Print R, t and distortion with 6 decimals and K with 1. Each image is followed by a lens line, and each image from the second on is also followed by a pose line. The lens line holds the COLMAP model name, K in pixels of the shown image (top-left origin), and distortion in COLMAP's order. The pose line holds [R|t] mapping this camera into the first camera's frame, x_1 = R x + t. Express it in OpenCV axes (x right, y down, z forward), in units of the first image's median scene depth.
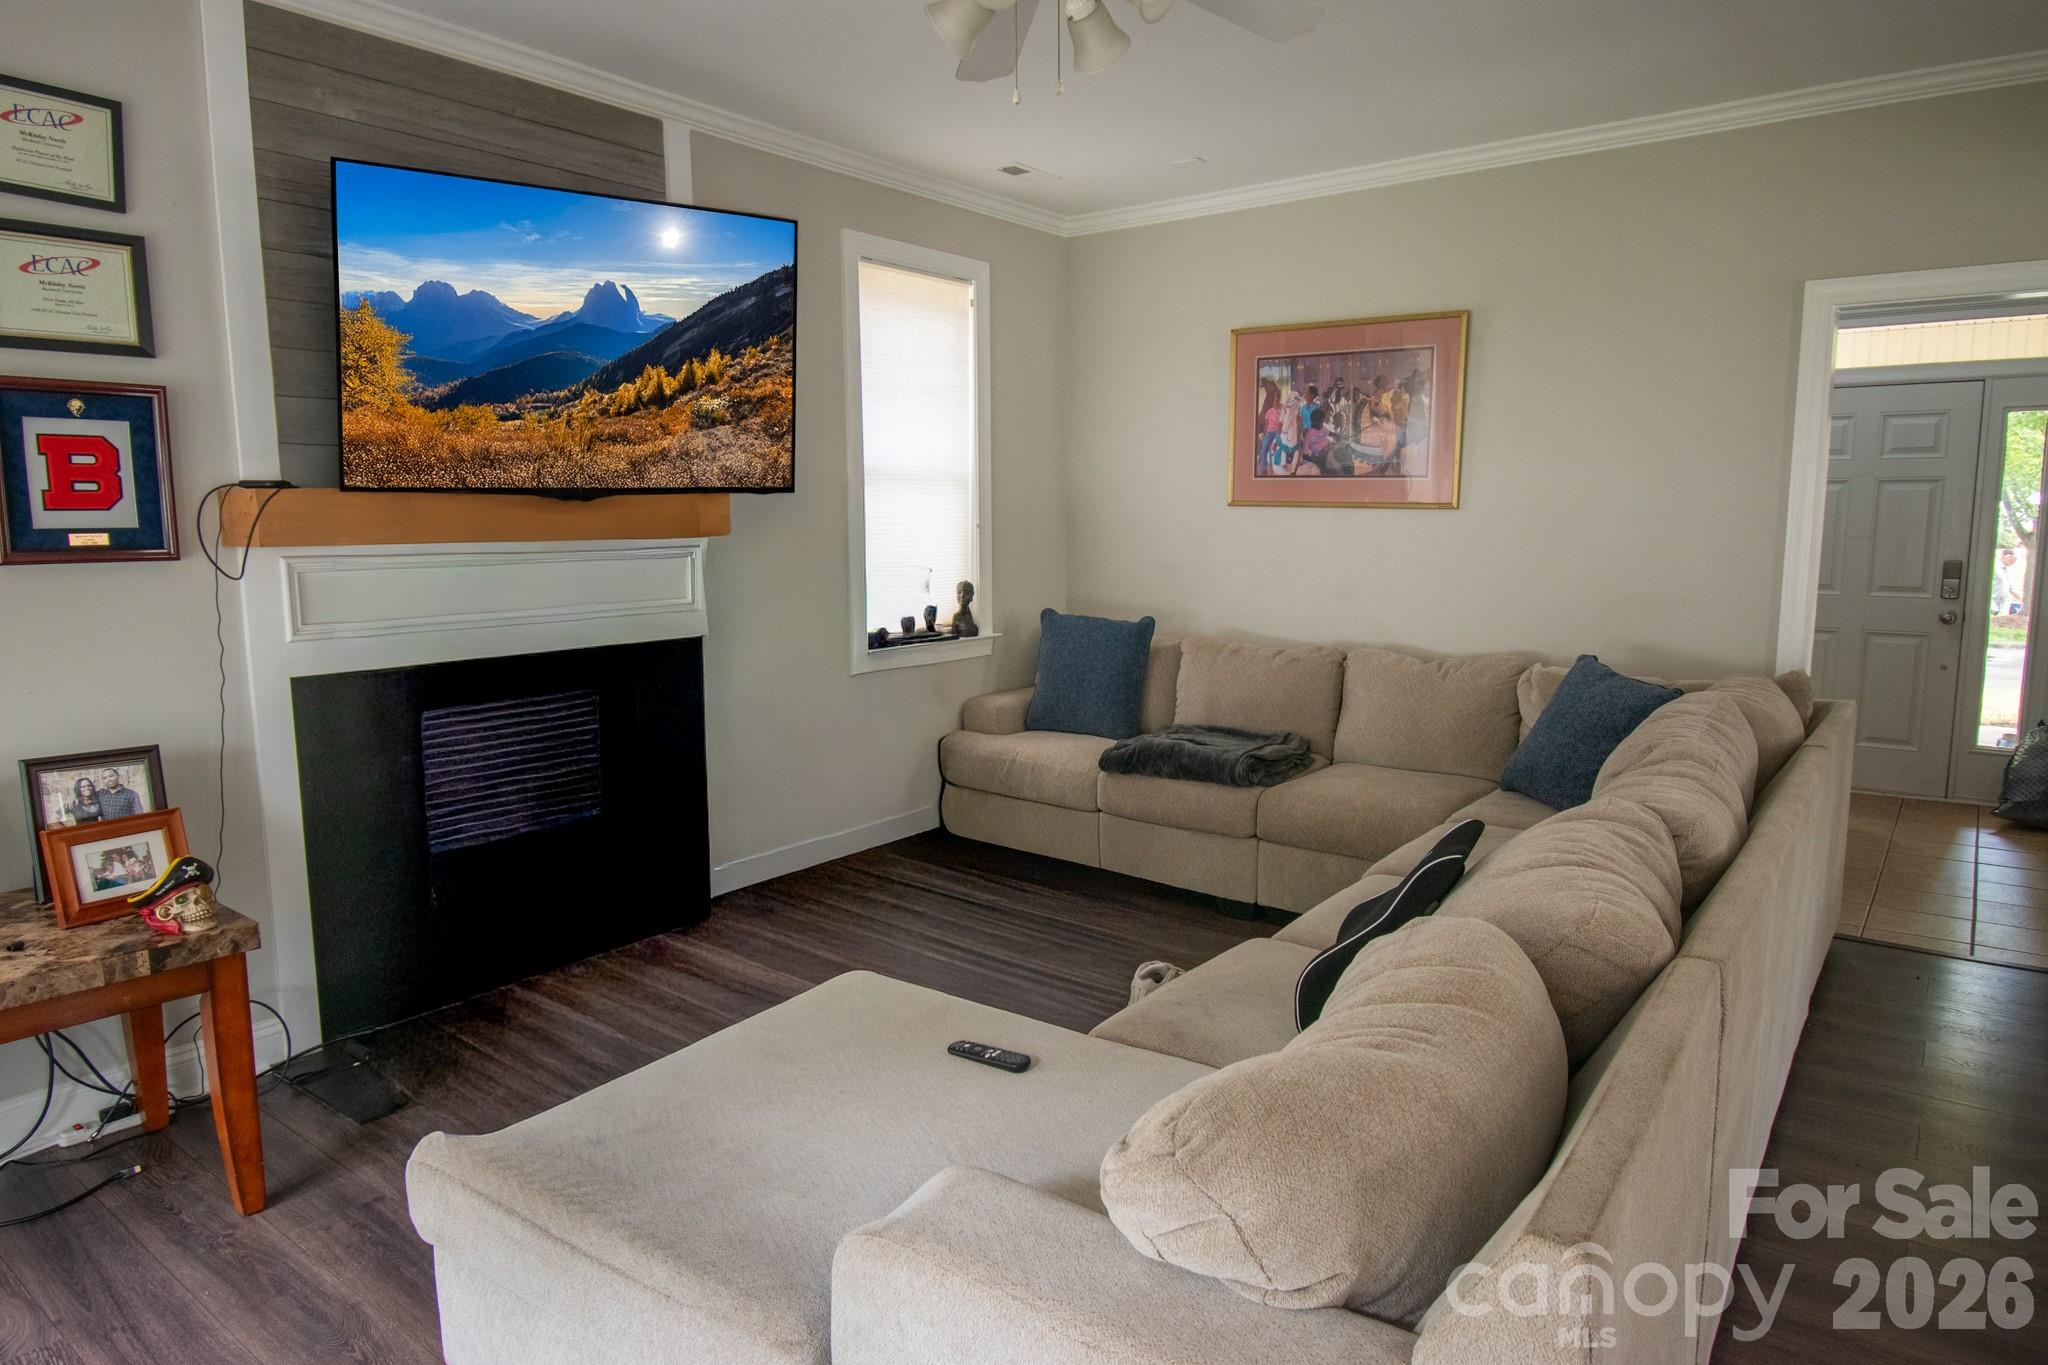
lens RADIAL K [[1243.2, 0, 1026.8], [0, 1243.2, 683.2], [0, 0, 1]] dist [0.001864, -0.015295]
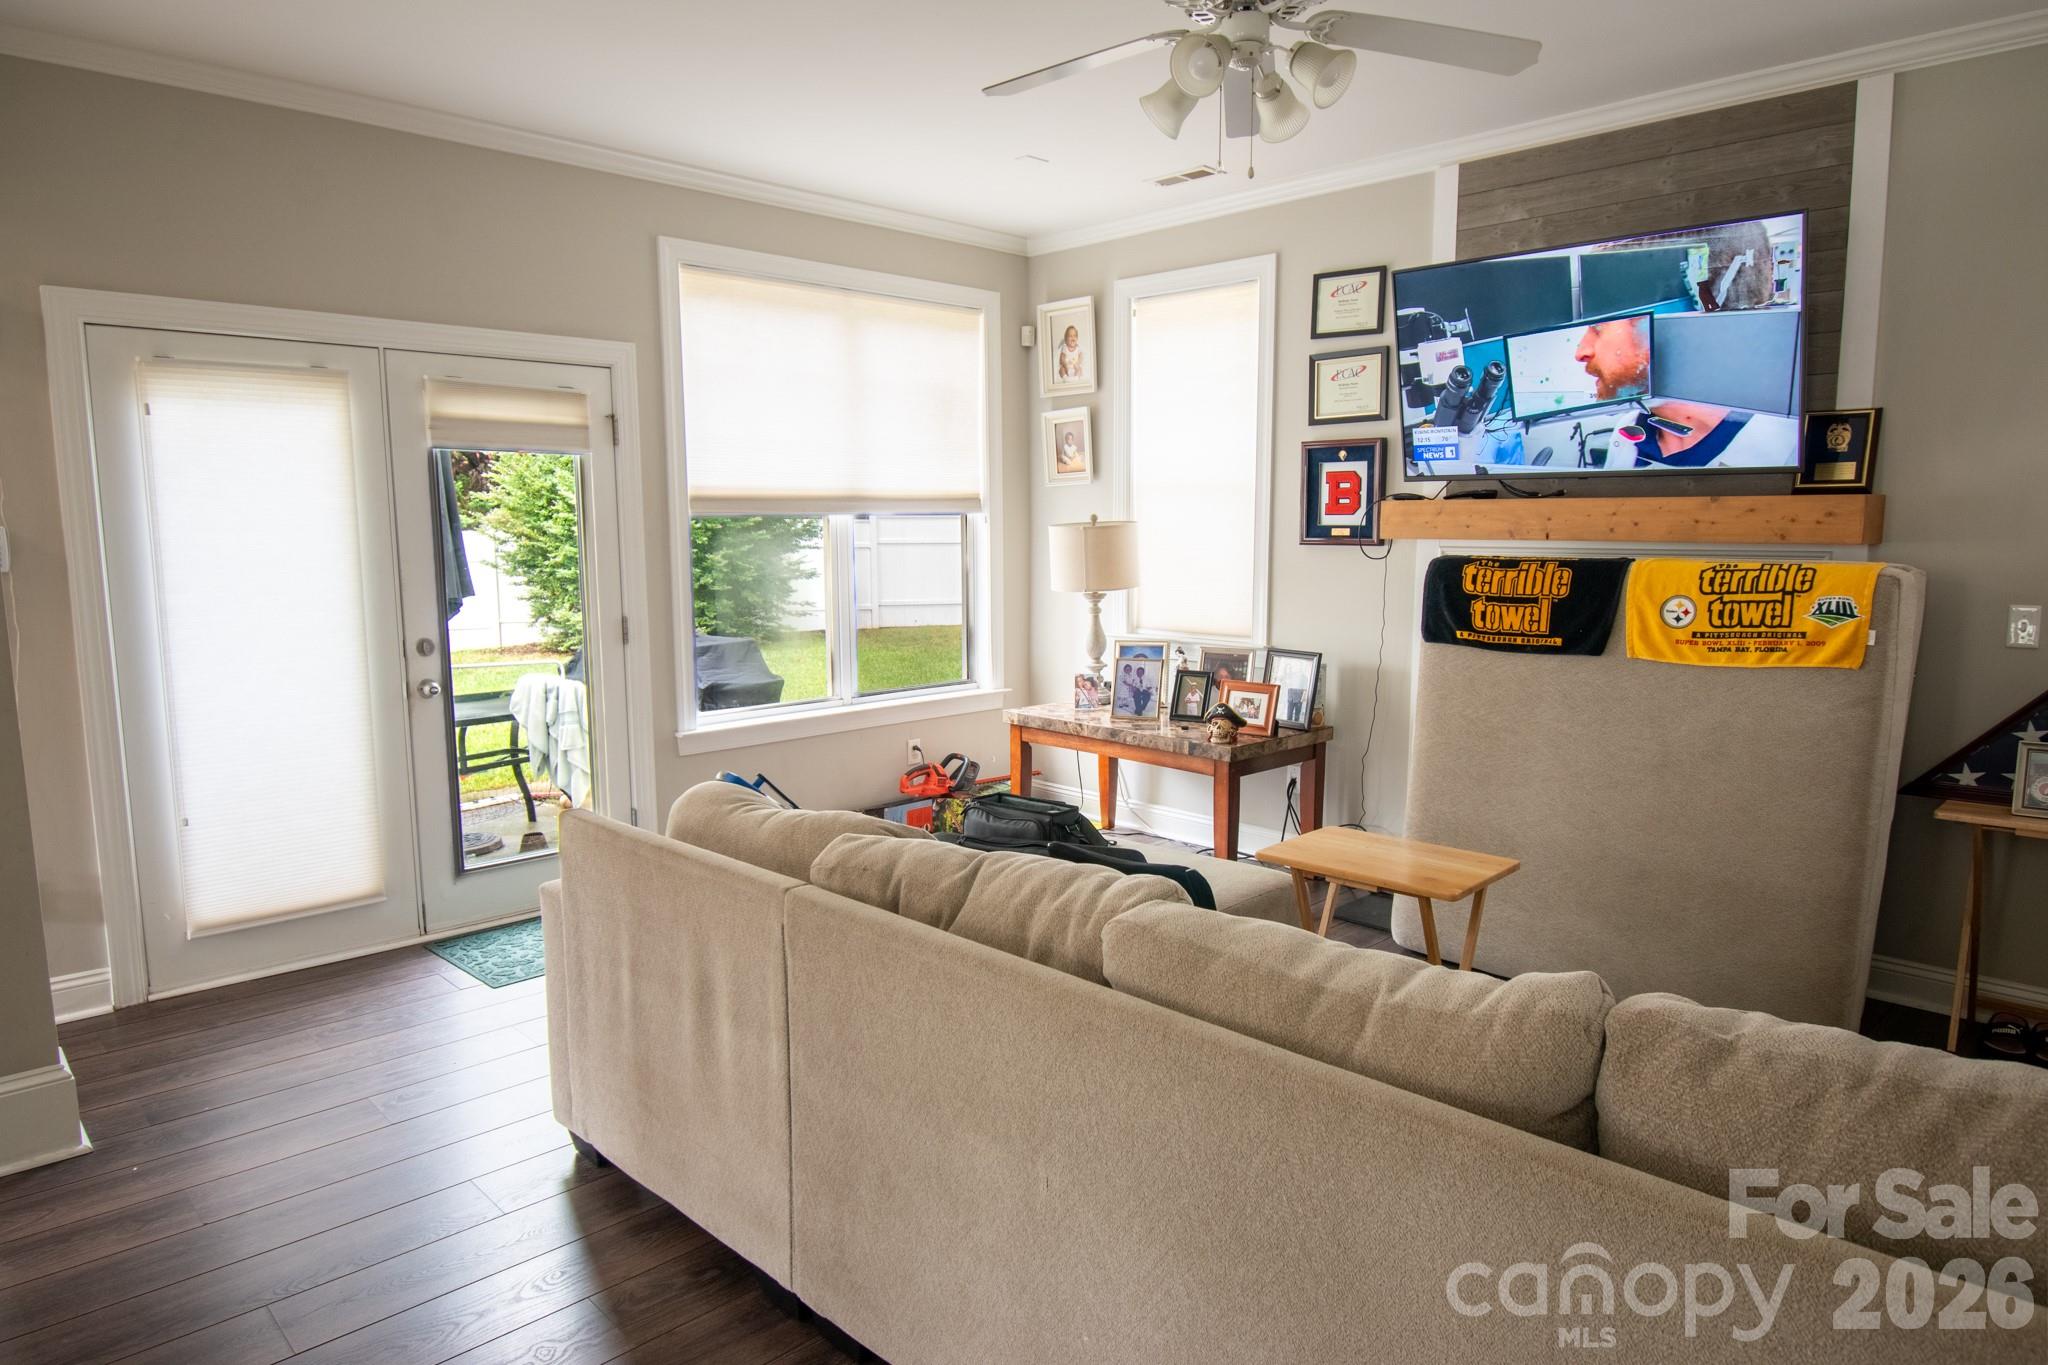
lens RADIAL K [[1243.2, 0, 1023.3], [0, 1243.2, 695.3], [0, 0, 1]] dist [0.001864, -0.015295]
pose [[-0.143191, 0.143570, -0.979226, 0.994424], [-0.127385, 0.978519, 0.162094, -0.113424], [0.981463, 0.147949, -0.121827, 0.781790]]
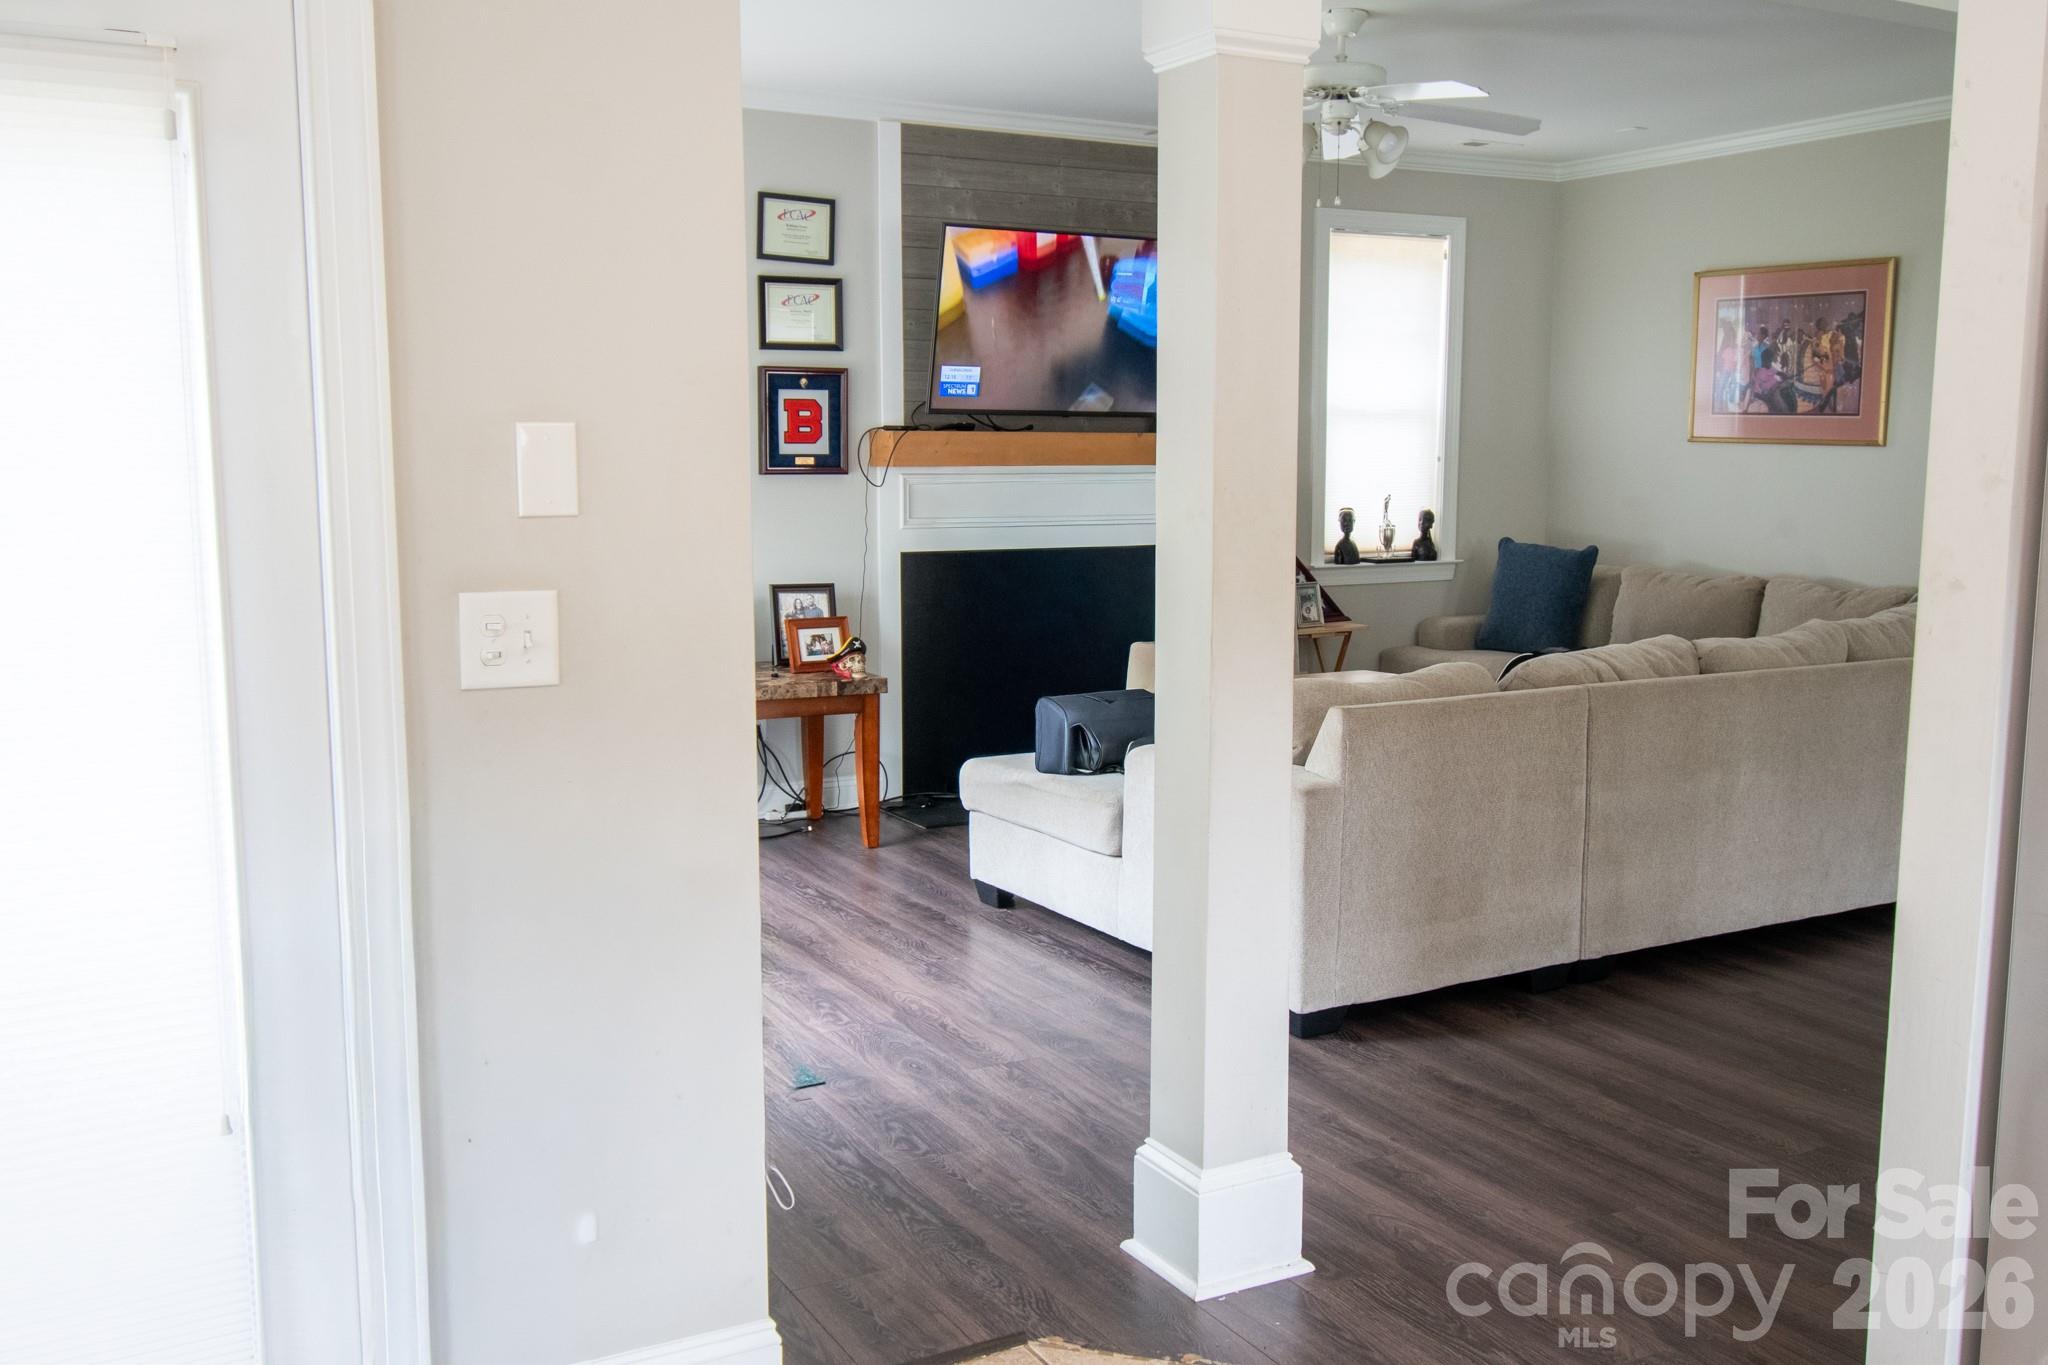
lens RADIAL K [[1809.5, 0, 1017.5], [0, 1809.5, 686.7], [0, 0, 1]] dist [0.018288, -0.010466]
pose [[0.910958, 0.059856, -0.408133, 0.514790], [-0.060868, 0.998090, 0.010519, 0.142606], [0.407983, 0.015260, 0.912862, -1.091613]]
